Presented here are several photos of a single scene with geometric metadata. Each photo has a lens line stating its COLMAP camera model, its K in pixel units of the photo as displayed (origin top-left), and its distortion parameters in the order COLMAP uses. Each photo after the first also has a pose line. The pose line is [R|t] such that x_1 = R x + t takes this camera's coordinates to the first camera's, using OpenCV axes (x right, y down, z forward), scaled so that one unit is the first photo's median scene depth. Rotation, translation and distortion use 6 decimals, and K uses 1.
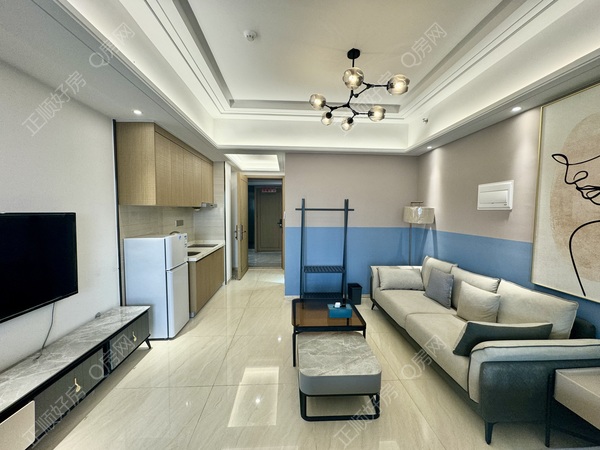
lens RADIAL K [[238.2, 0, 300.3], [0, 238.2, 224.8], [0, 0, 1]] dist [-0.002866, -0.000886]
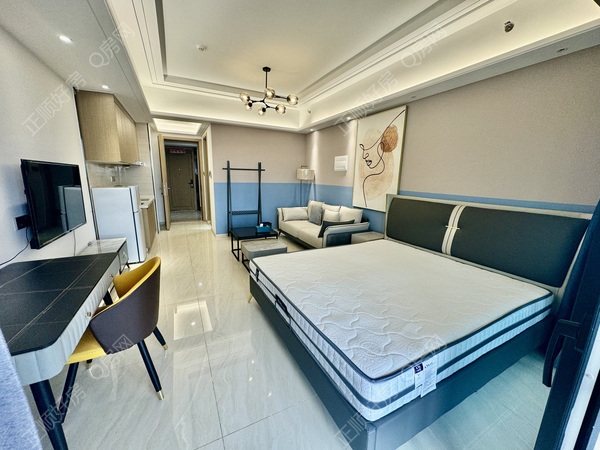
lens RADIAL K [[238.2, 0, 300.5], [0, 238.2, 225.1], [0, 0, 1]] dist [-0.002866, -0.000886]
pose [[0.914251, -0.068191, 0.399368, -0.198998], [0.008615, 0.988783, 0.149111, 0.059541], [-0.405056, -0.132885, 0.904584, -0.488187]]
